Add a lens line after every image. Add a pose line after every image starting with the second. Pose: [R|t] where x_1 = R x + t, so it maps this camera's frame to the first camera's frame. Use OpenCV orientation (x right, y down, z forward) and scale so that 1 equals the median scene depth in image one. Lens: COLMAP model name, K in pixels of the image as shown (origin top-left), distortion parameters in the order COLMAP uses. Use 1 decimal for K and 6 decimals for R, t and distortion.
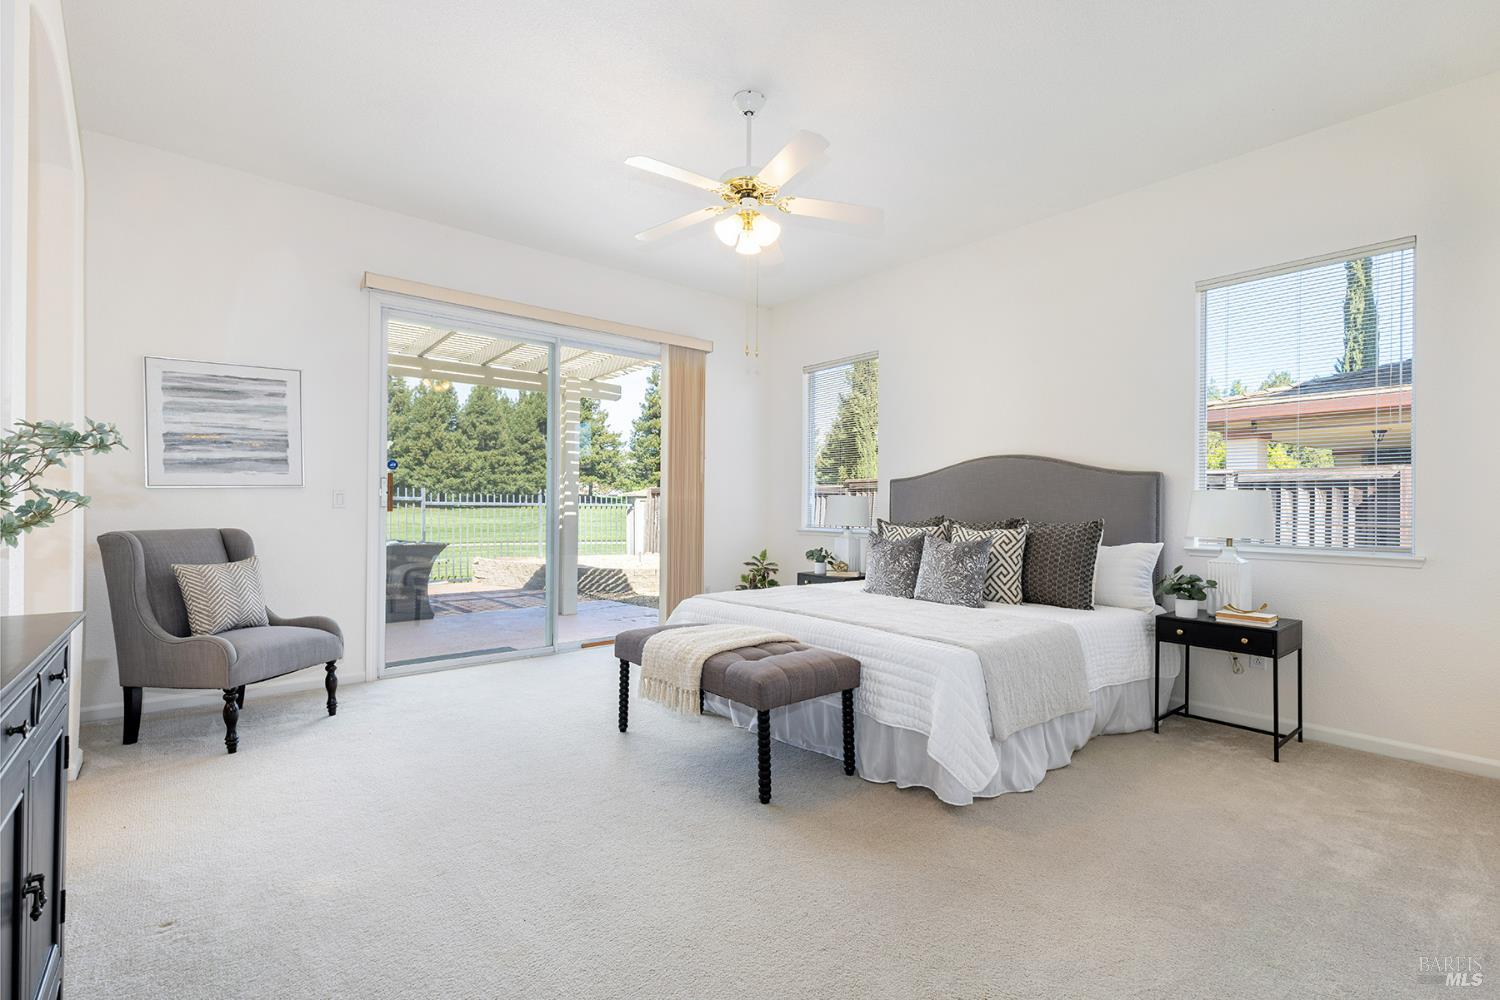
lens RADIAL K [[671.0, 0, 756.9], [0, 671.0, 508.8], [0, 0, 1]] dist [0.005615, -0.000335]
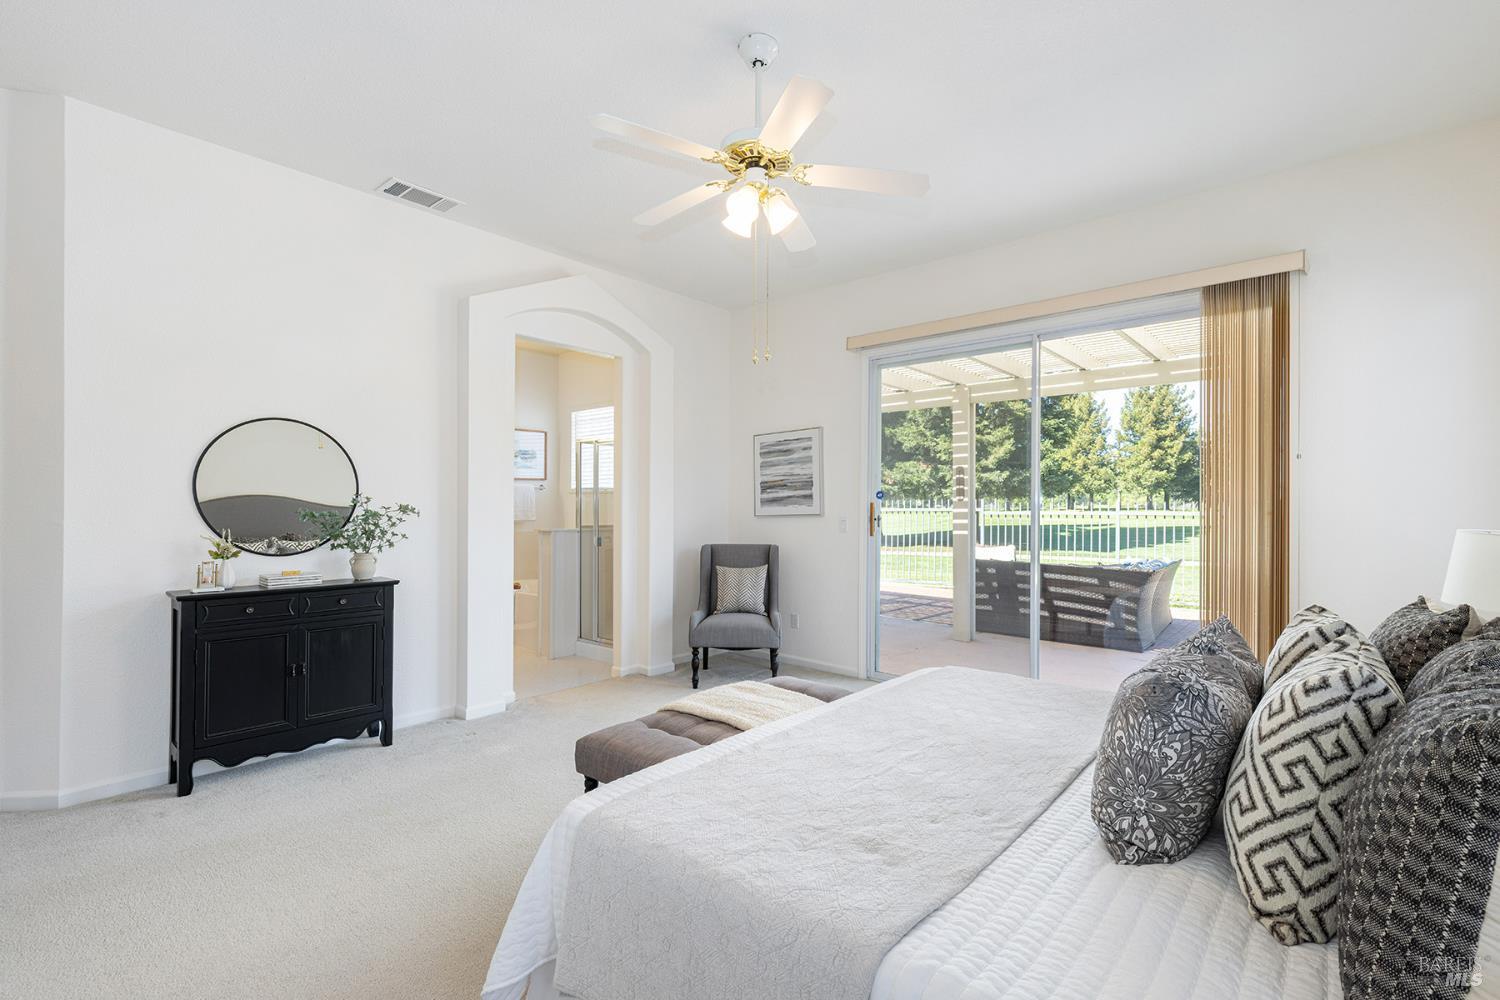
lens RADIAL K [[671.0, 0, 747.1], [0, 671.0, 502.2], [0, 0, 1]] dist [0.005615, -0.000335]
pose [[0.174944, -0.008457, -0.984542, 0.630223], [-0.004804, 0.999944, -0.009443, -0.048157], [0.984567, 0.006382, 0.174893, 0.663338]]
